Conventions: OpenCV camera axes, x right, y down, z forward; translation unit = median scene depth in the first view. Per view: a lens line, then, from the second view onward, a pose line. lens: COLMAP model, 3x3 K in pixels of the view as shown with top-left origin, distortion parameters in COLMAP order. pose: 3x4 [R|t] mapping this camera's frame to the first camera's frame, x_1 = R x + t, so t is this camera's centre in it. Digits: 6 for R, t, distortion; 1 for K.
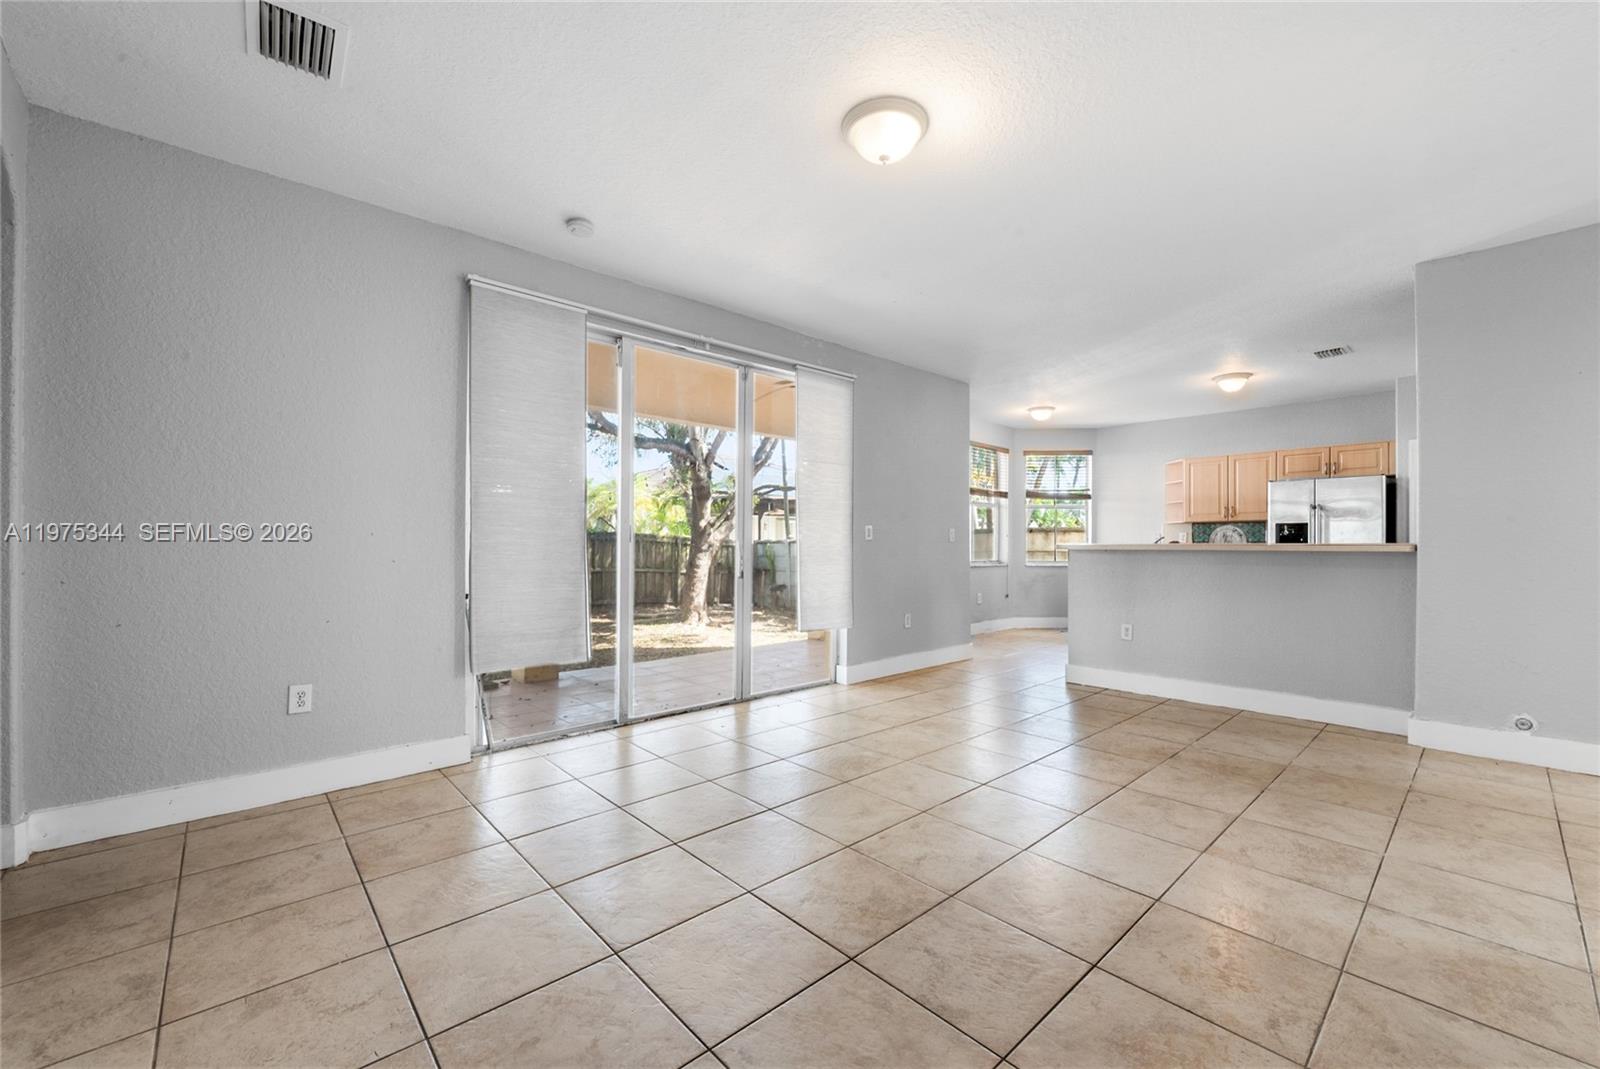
lens RADIAL K [[642.0, 0, 803.1], [0, 642.0, 540.4], [0, 0, 1]] dist [-0.001653, -0.000074]
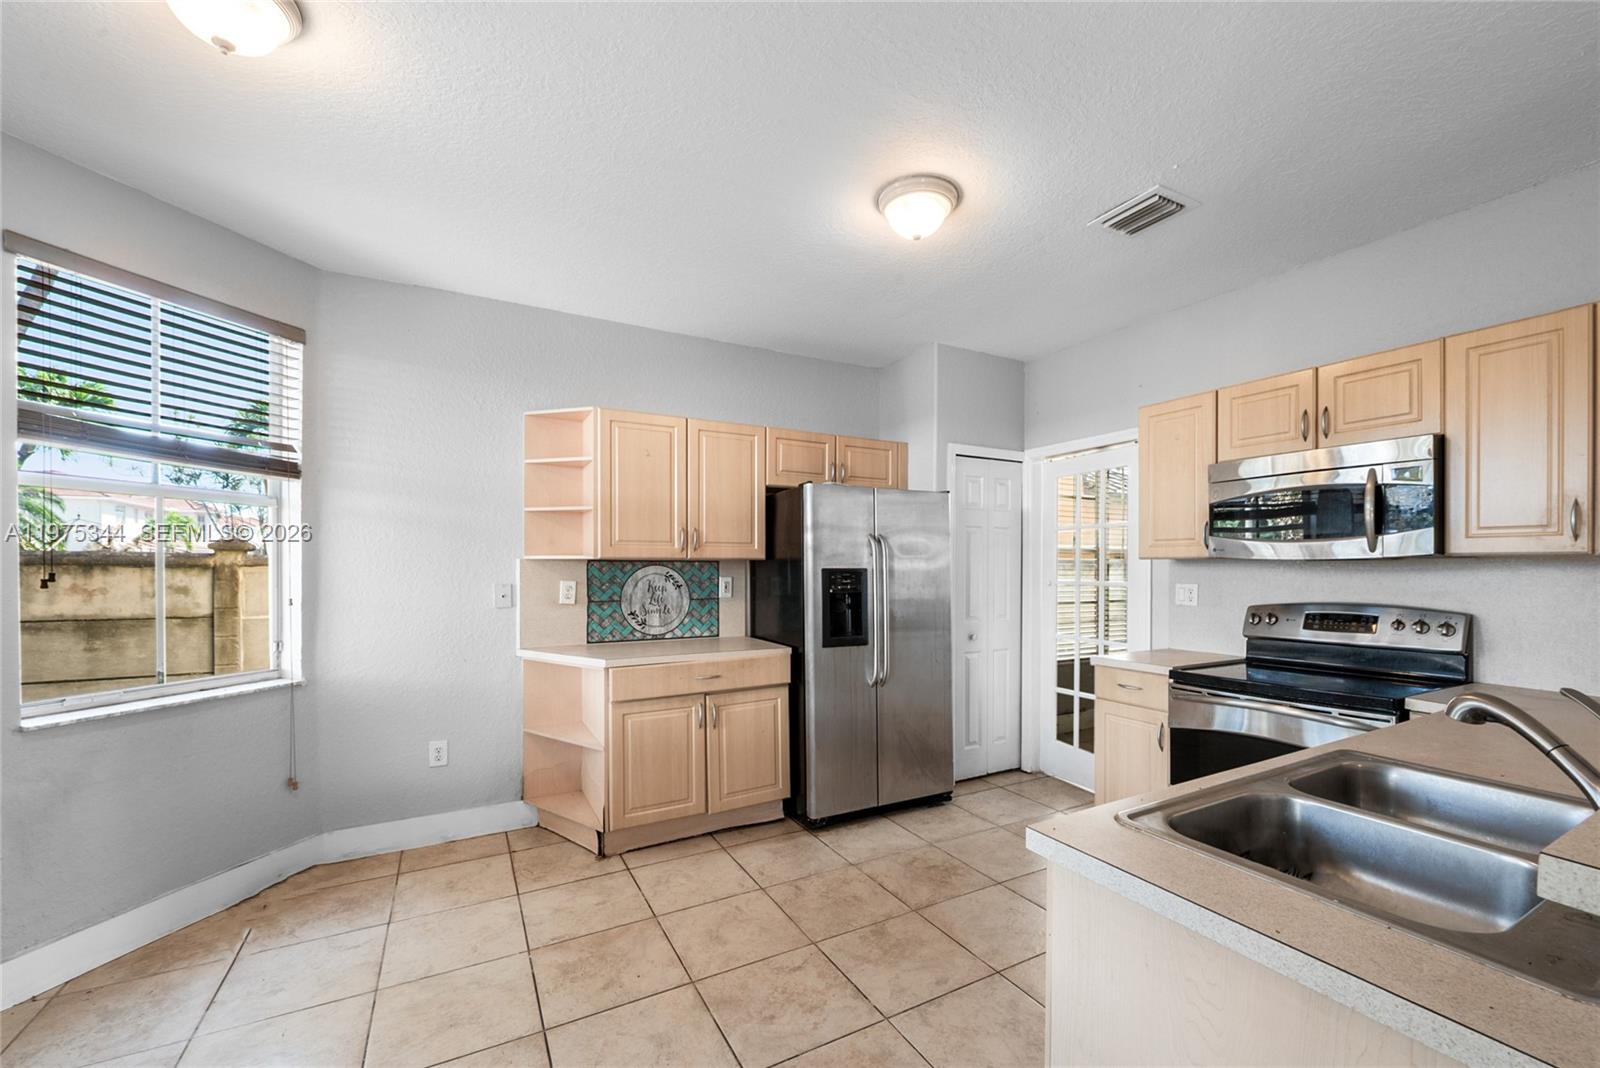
lens RADIAL K [[642.0, 0, 823.0], [0, 642.0, 564.3], [0, 0, 1]] dist [-0.001653, -0.000074]
pose [[0.216185, -0.000210, 0.976352, 0.219161], [-0.005427, 0.999984, 0.001416, -0.026561], [-0.976337, -0.005604, 0.216180, 0.777690]]
